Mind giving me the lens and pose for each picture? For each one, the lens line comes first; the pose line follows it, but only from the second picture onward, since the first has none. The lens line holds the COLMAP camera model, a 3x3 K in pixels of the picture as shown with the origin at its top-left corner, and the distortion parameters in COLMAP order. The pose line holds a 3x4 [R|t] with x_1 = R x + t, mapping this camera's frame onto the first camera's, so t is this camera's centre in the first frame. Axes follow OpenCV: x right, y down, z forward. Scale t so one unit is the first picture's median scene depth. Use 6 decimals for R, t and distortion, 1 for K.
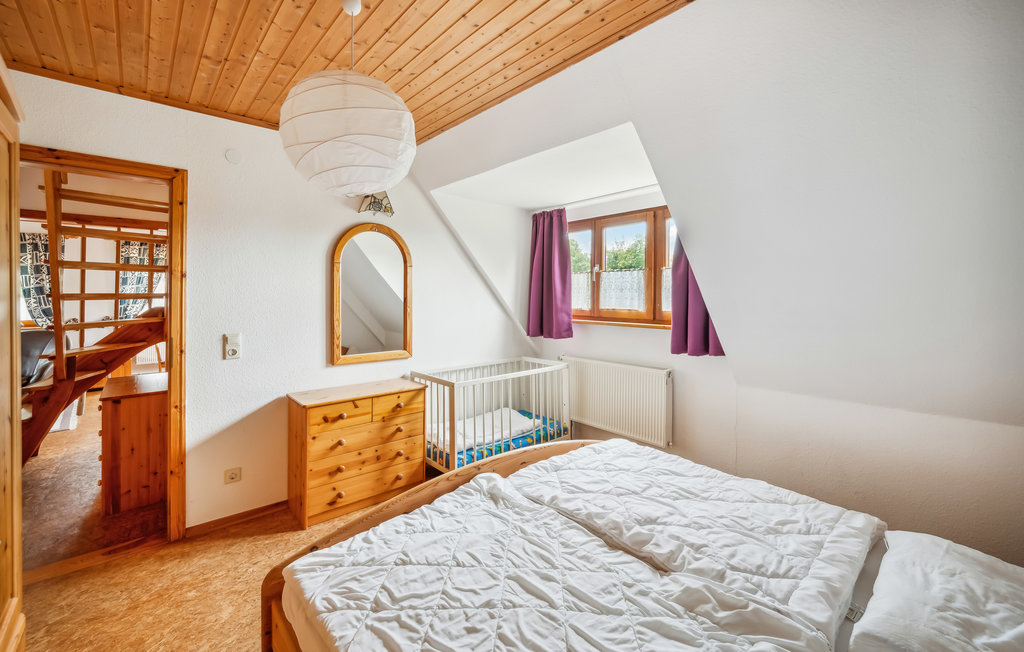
lens RADIAL K [[409.1, 0, 508.0], [0, 409.1, 293.5], [0, 0, 1]] dist [0.001337, 0.000080]
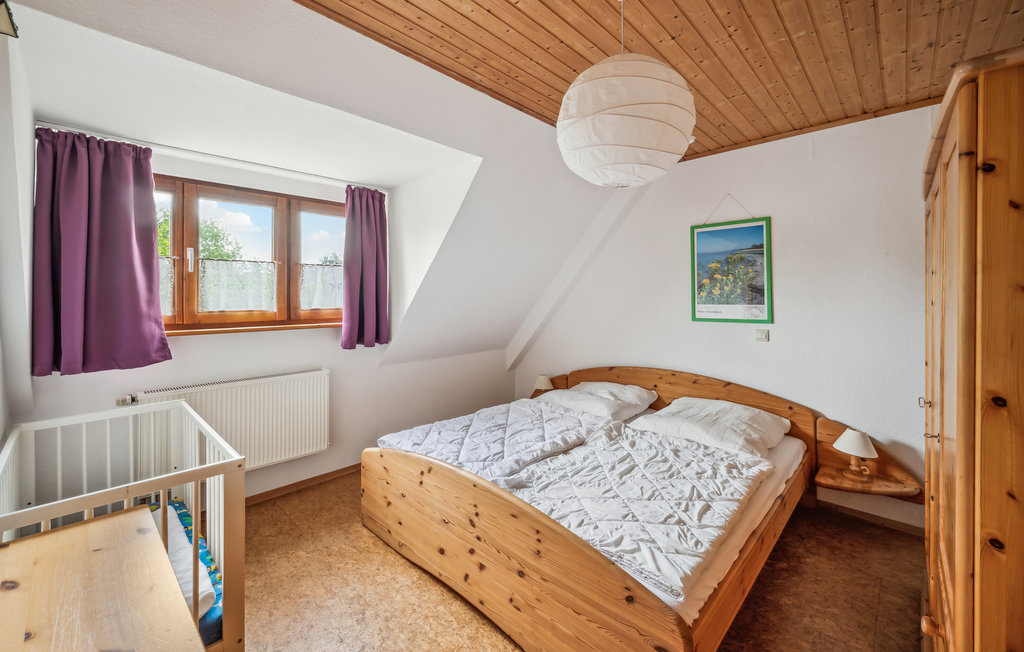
lens RADIAL K [[409.1, 0, 508.0], [0, 409.1, 293.5], [0, 0, 1]] dist [0.001337, 0.000080]
pose [[-0.057006, -0.002740, 0.998370, -0.944035], [-0.006920, 0.999973, 0.002349, 0.000869], [-0.998350, -0.006775, -0.057024, 0.951397]]
